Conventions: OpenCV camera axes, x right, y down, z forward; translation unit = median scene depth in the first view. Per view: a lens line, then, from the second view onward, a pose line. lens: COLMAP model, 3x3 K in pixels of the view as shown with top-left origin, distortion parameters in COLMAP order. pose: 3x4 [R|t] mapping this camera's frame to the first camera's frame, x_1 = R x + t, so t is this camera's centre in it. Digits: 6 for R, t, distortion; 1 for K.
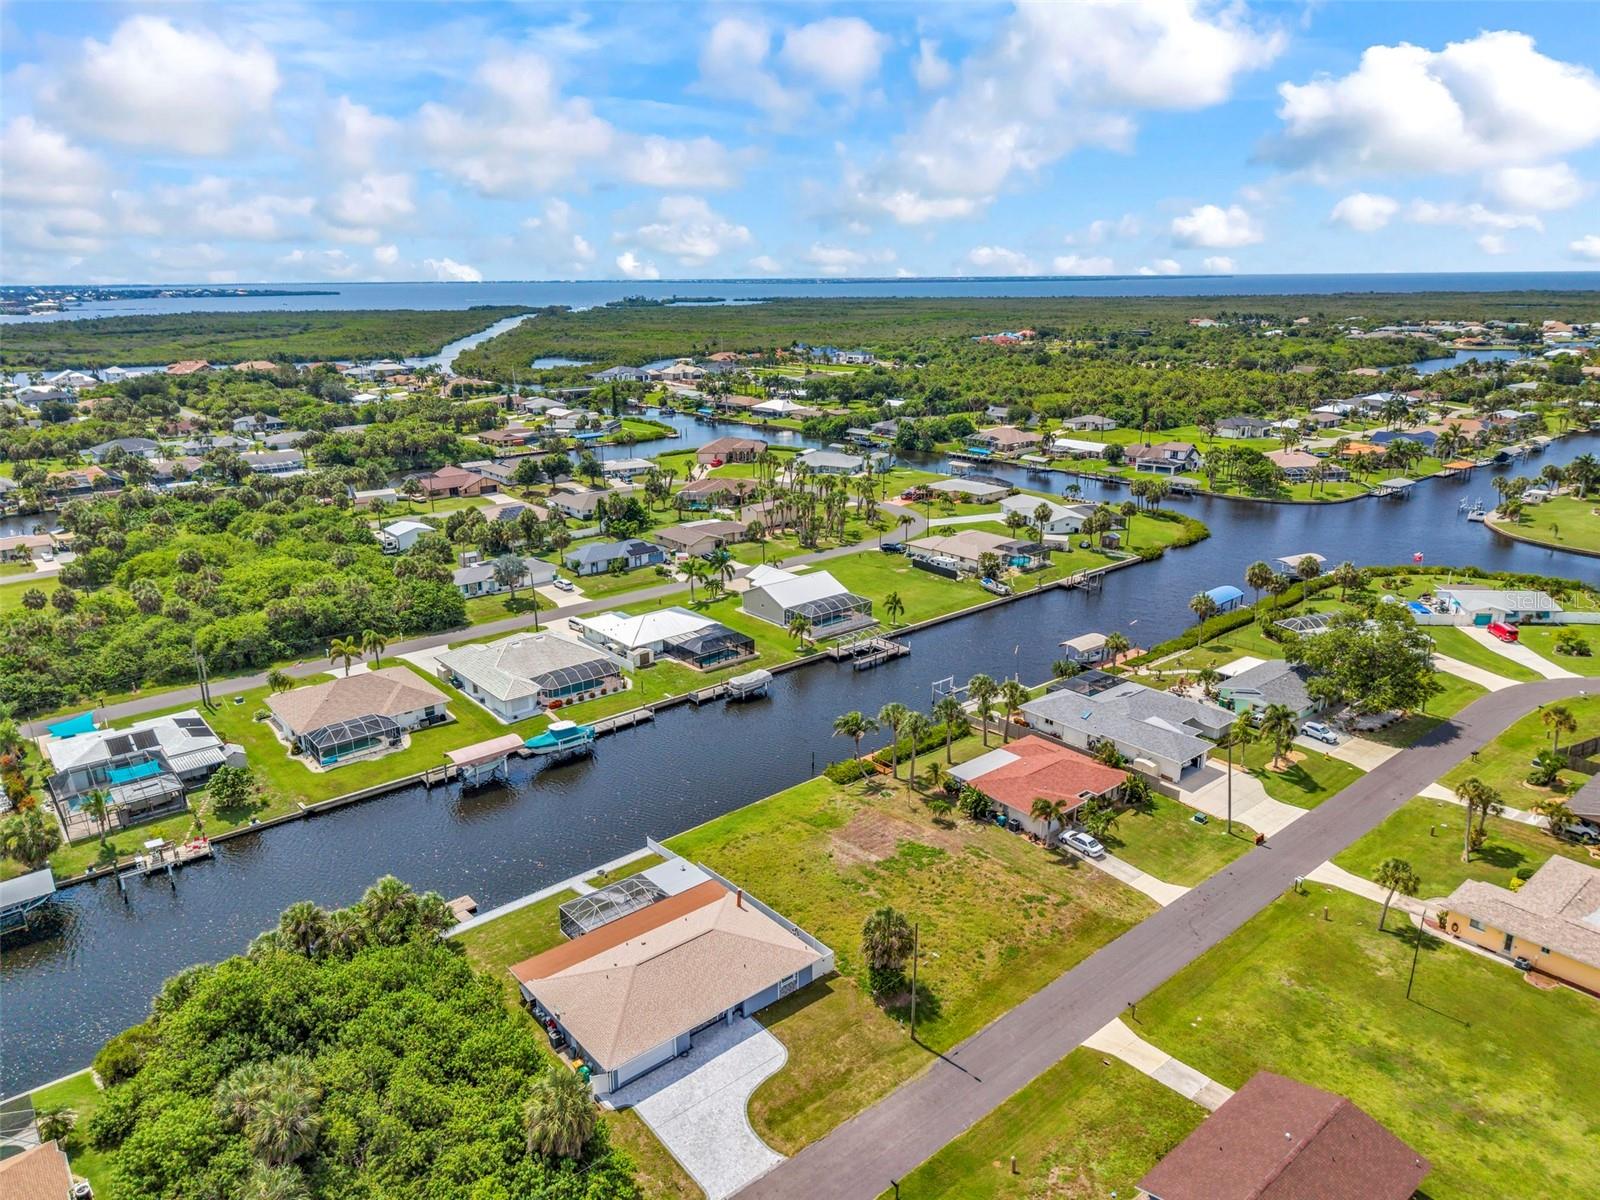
lens RADIAL K [[1069.3, 0, 799.0], [0, 1069.3, 601.0], [0, 0, 1]] dist [0.035544, -0.039303]
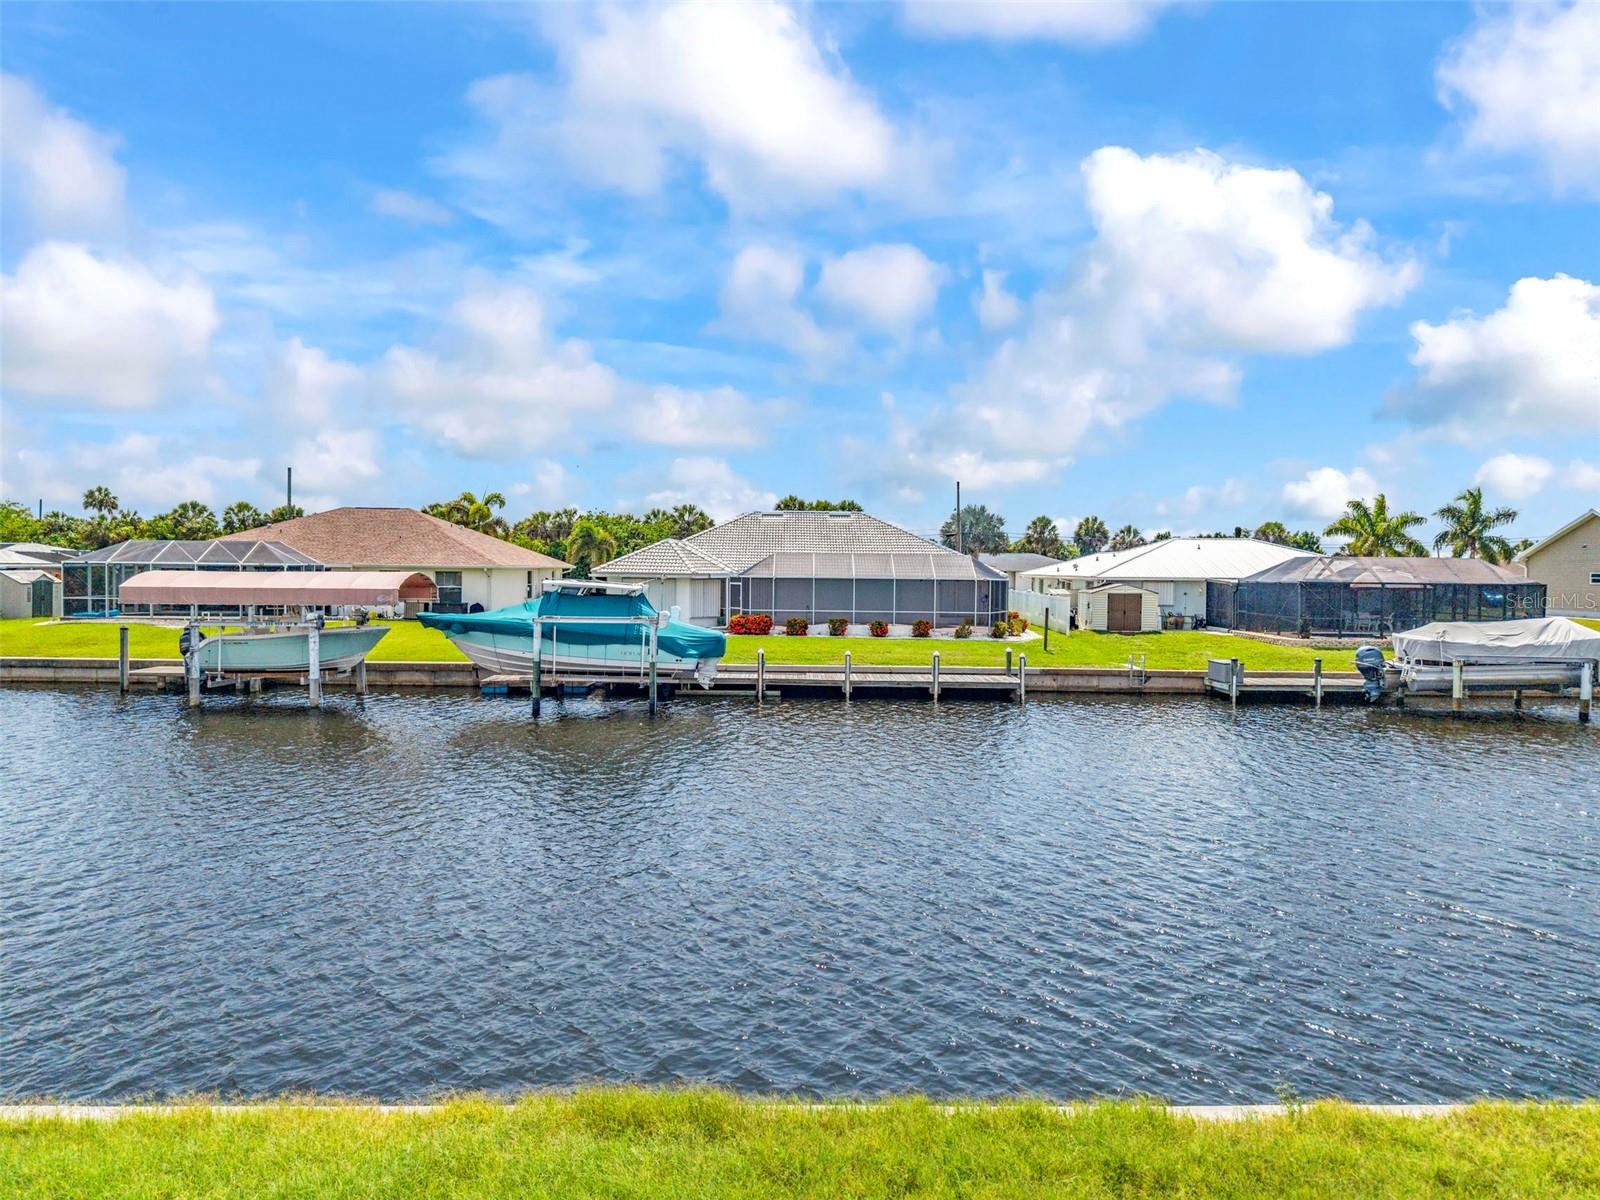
lens RADIAL K [[1064.0, 0, 801.3], [0, 1064.0, 597.6], [0, 0, 1]] dist [0.059744, -0.082683]
pose [[0.760287, 0.046416, -0.647927, -0.014403], [-0.205801, 0.963273, -0.172483, 0.142904], [0.616125, 0.264481, 0.741916, 0.781362]]
